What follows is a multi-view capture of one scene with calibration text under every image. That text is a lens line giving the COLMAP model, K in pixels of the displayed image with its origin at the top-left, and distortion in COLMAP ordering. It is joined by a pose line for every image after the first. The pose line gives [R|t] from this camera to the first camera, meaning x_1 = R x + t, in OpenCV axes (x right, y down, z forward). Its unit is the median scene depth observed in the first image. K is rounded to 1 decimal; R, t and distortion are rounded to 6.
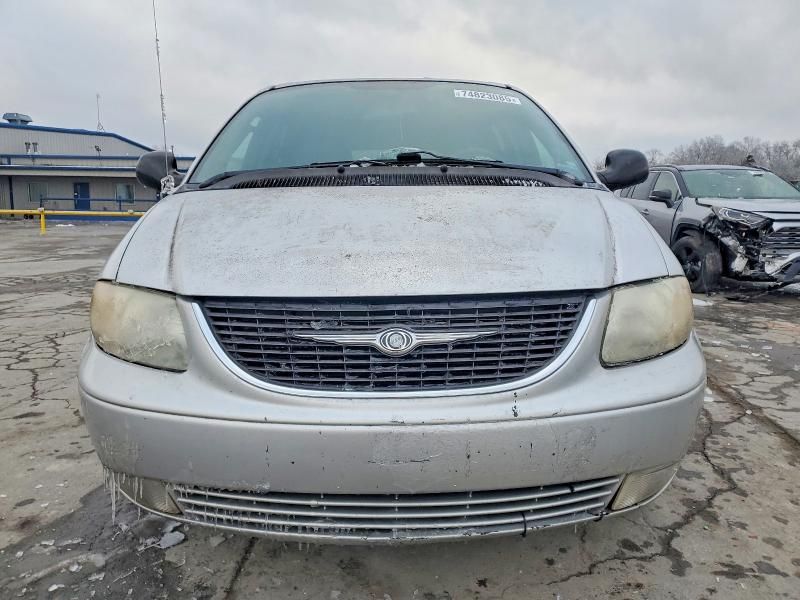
lens RADIAL K [[628.3, 0, 399.1], [0, 628.3, 300.2], [0, 0, 1]] dist [0.017014, -0.003052]
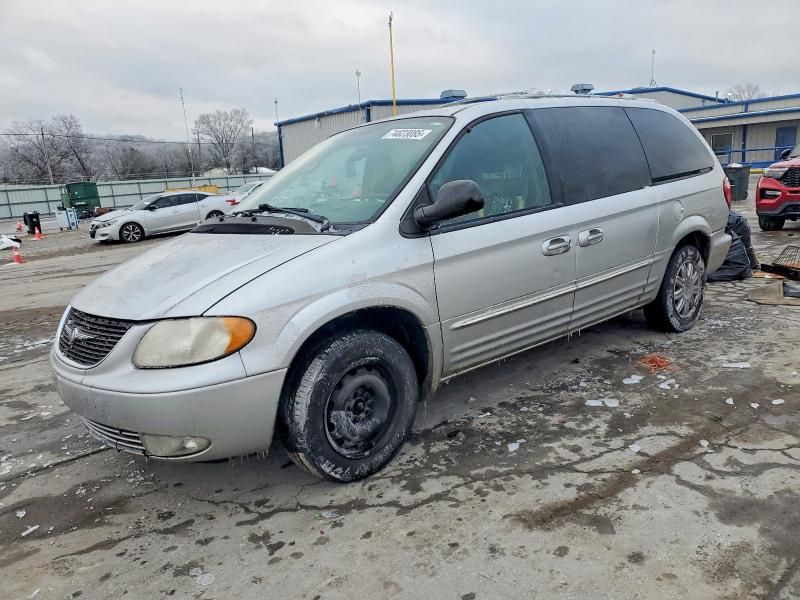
lens RADIAL K [[628.3, 0, 405.6], [0, 628.3, 302.9], [0, 0, 1]] dist [0.017014, -0.003052]
pose [[0.650033, 0.102279, -0.752991, 1.603922], [-0.038516, 0.994062, 0.101775, -0.205164], [0.758929, -0.037155, 0.650112, 0.365564]]
